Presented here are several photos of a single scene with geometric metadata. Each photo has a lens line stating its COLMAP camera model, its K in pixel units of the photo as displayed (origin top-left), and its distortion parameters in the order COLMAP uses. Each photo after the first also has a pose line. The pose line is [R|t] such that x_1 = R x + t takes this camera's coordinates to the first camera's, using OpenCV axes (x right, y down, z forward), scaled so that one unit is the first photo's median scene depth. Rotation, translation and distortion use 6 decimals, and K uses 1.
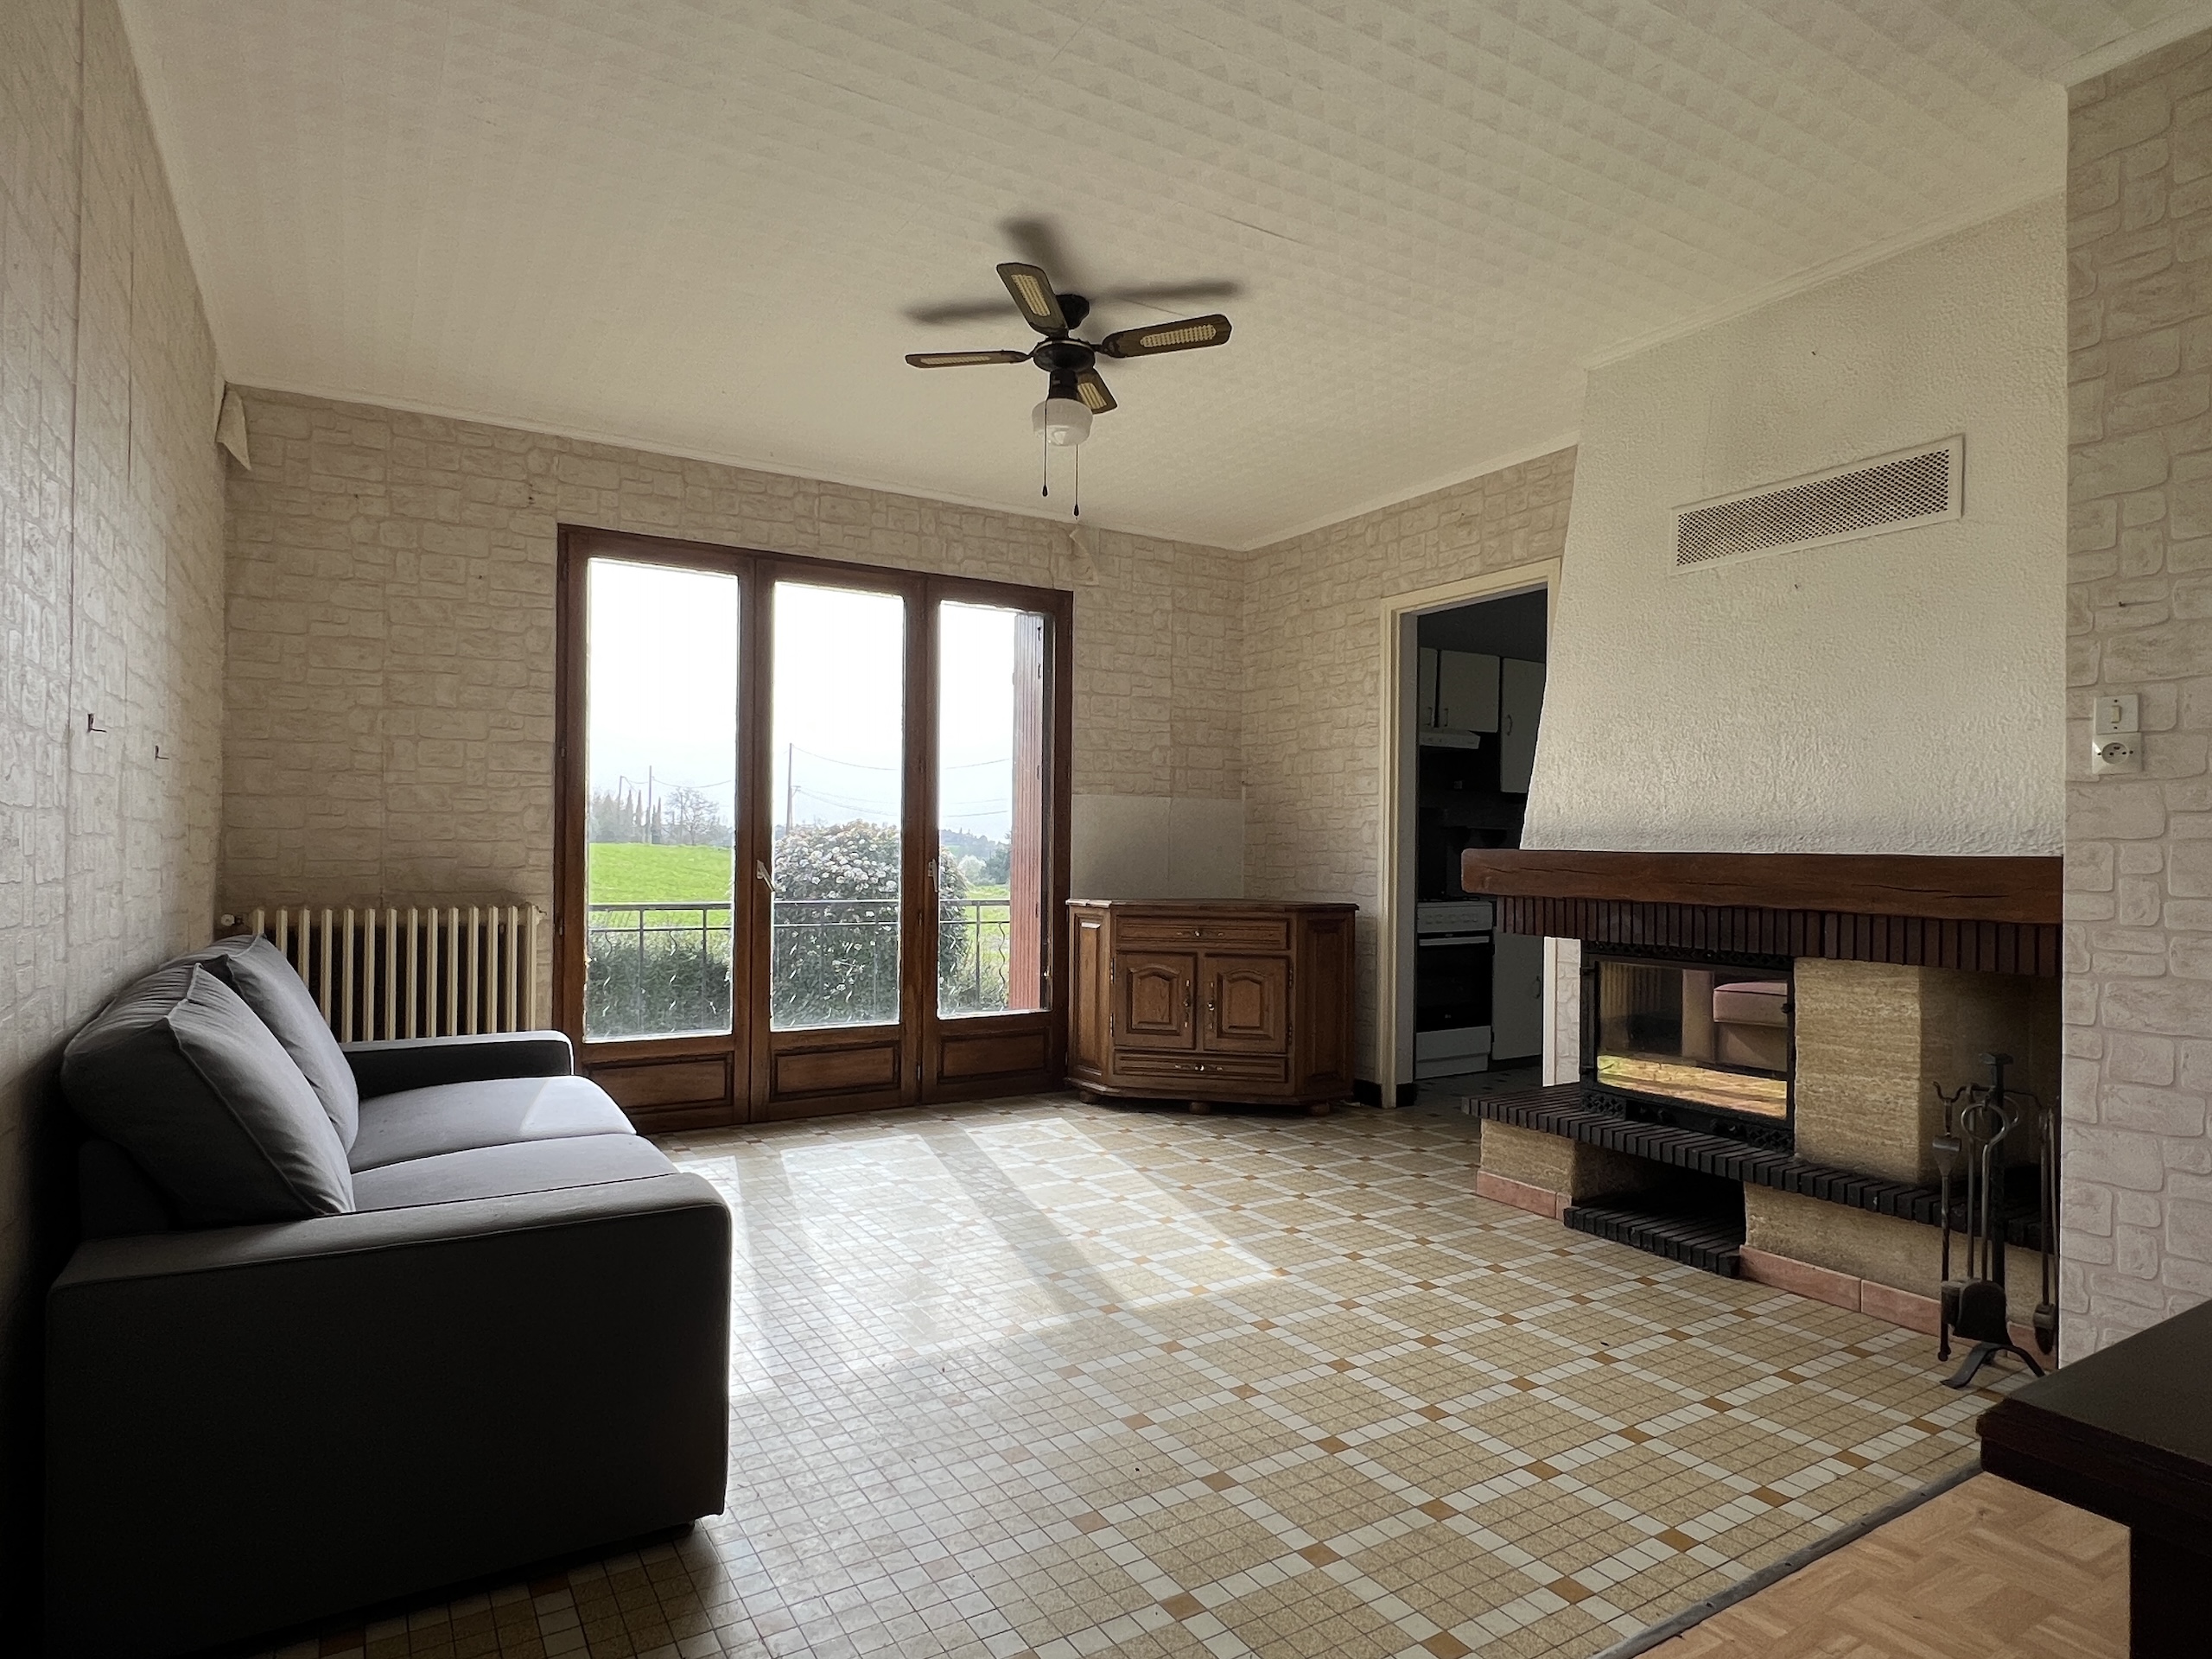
lens RADIAL K [[1240.0, 0, 1096.9], [0, 1240.0, 843.7], [0, 0, 1]] dist [-0.001002, 0.000303]
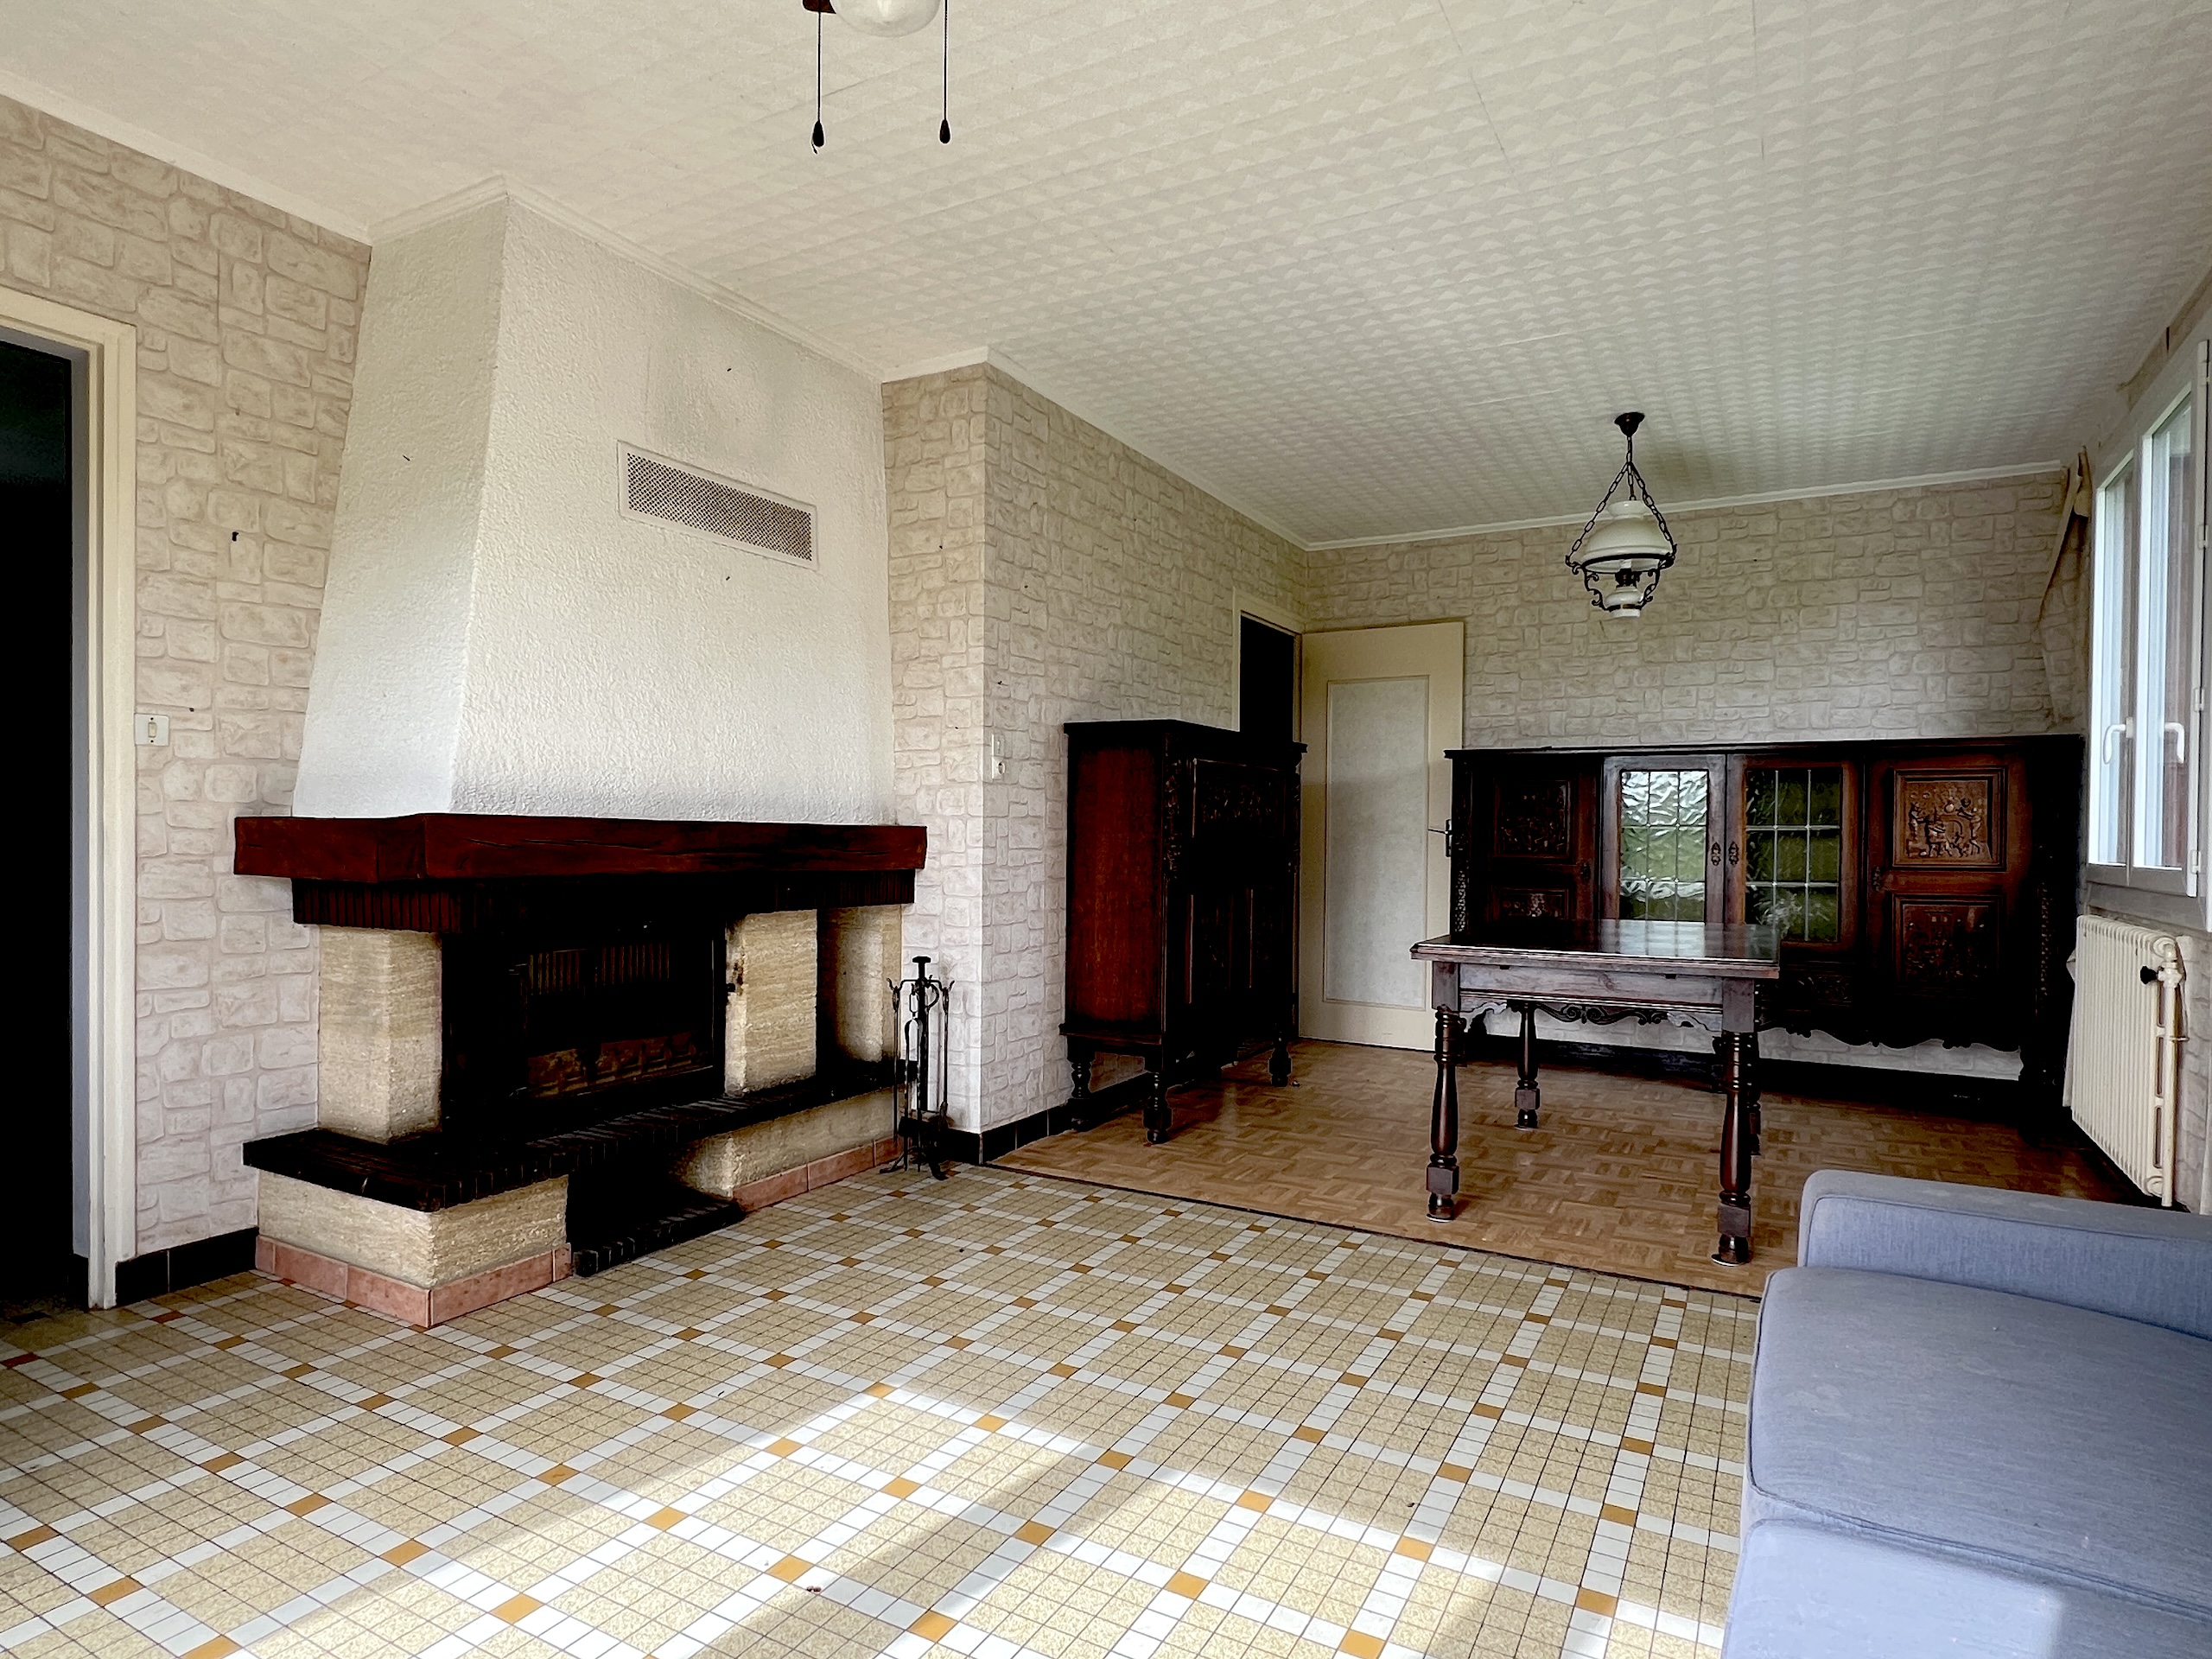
lens RADIAL K [[1240.0, 0, 1096.9], [0, 1240.0, 843.7], [0, 0, 1]] dist [-0.001002, 0.000303]
pose [[-0.494189, -0.021390, 0.869091, -0.656270], [-0.020719, 0.999703, 0.012823, 0.007687], [-0.869107, -0.011670, -0.494486, 1.485753]]
